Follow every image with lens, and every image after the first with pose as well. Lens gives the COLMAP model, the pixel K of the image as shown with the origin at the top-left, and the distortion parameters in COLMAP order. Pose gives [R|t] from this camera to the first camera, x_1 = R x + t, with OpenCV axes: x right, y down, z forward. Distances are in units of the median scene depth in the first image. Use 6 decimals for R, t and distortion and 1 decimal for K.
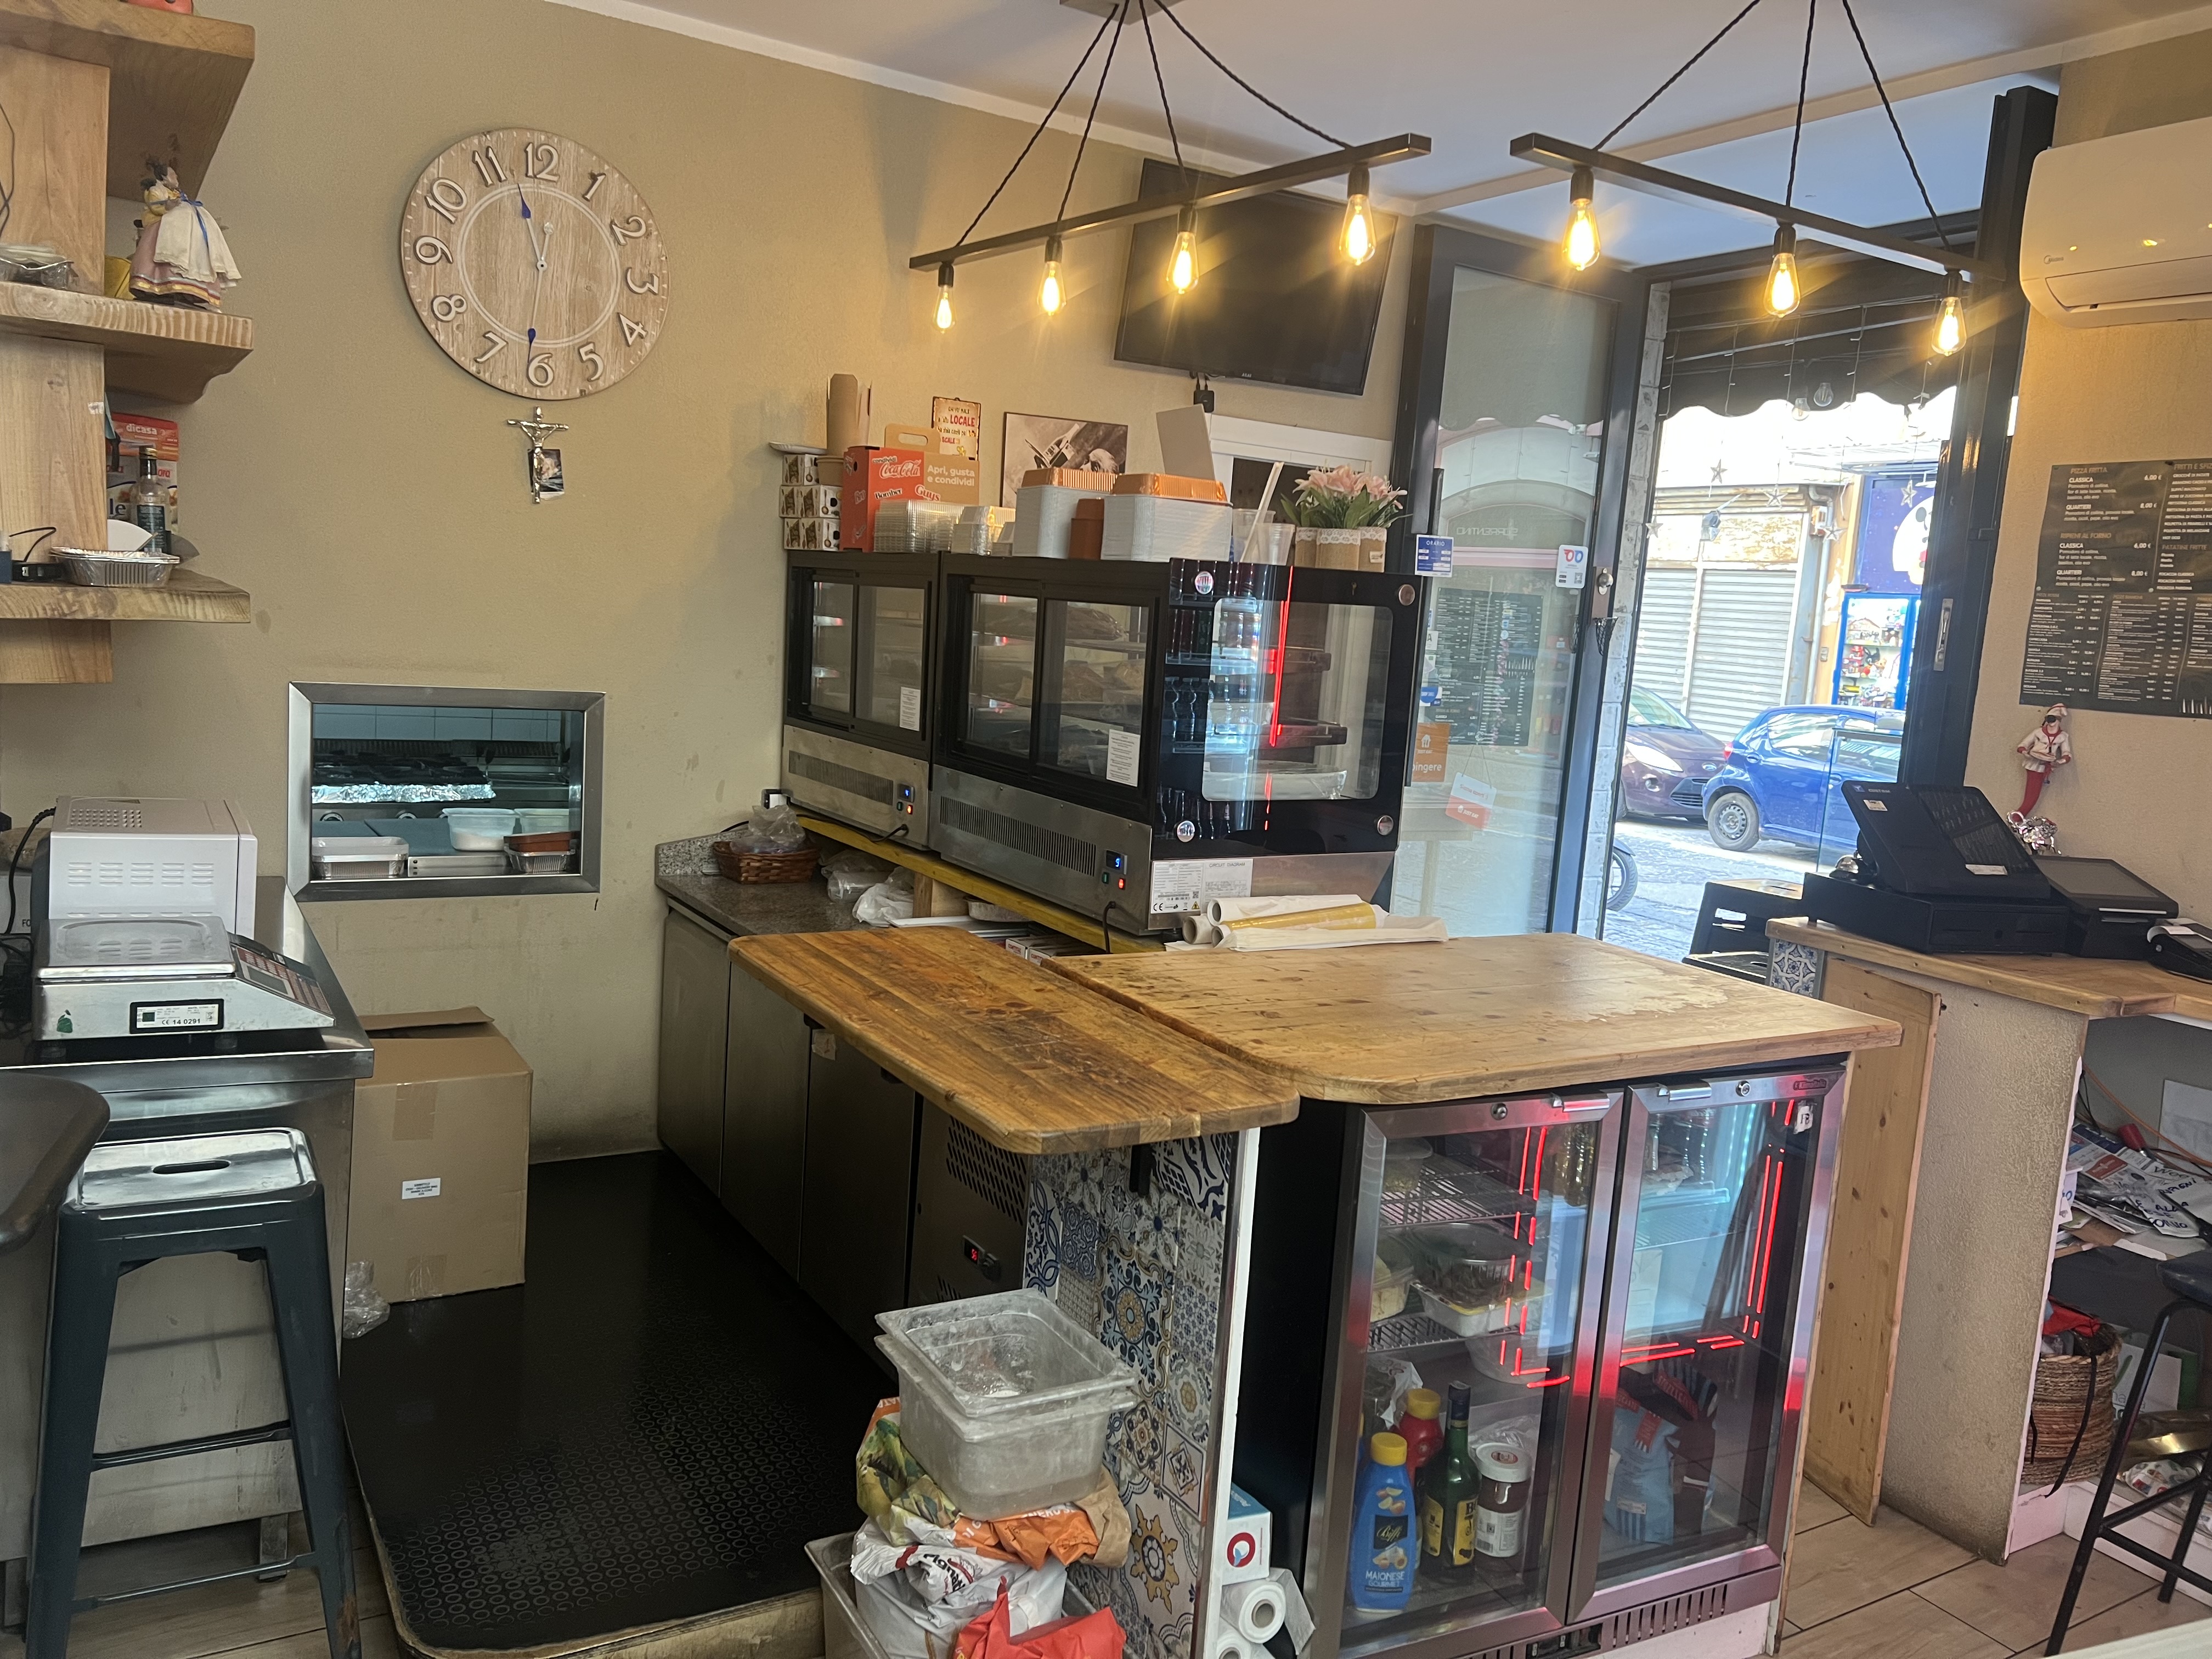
lens RADIAL K [[1660.2, 0, 1129.2], [0, 1660.2, 821.2], [0, 0, 1]] dist [0.064496, -0.073418]
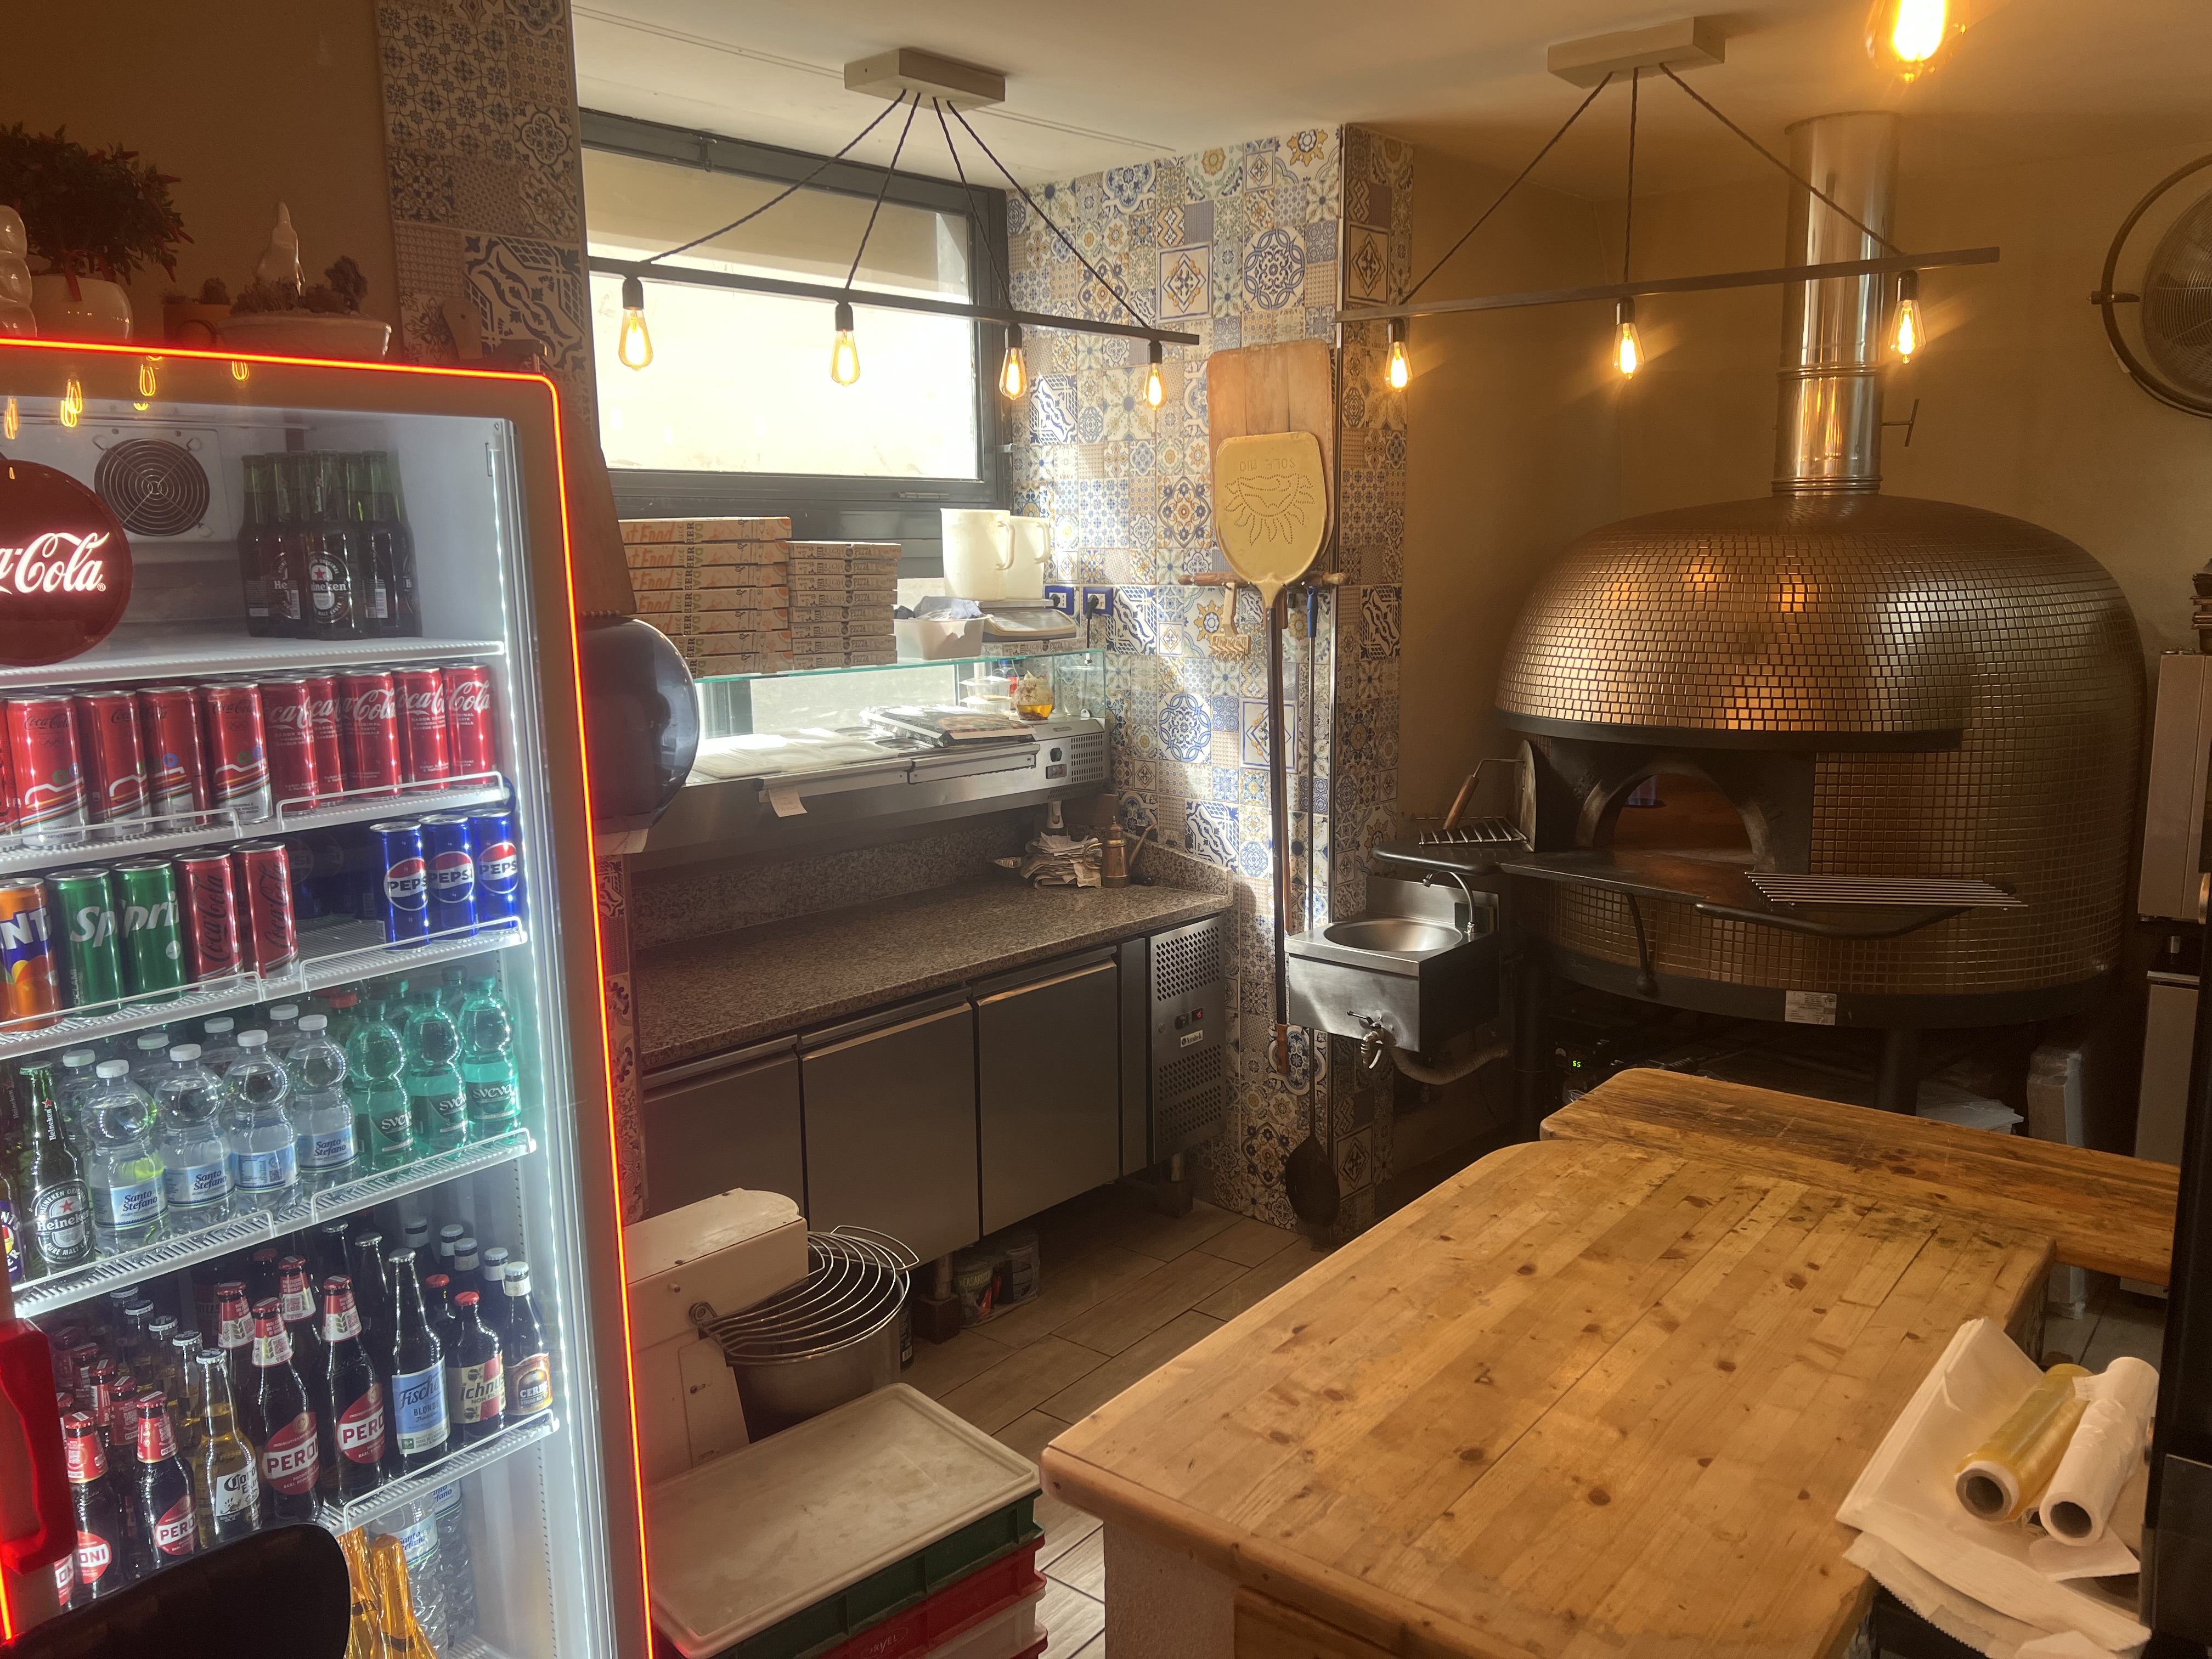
lens RADIAL K [[1660.2, 0, 1129.4], [0, 1660.2, 828.0], [0, 0, 1]] dist [0.064496, -0.073418]
pose [[-0.935019, -0.000810, -0.354597, 0.503446], [-0.099937, 0.960064, 0.261325, -0.211942], [0.340224, 0.279781, -0.897758, 1.162705]]
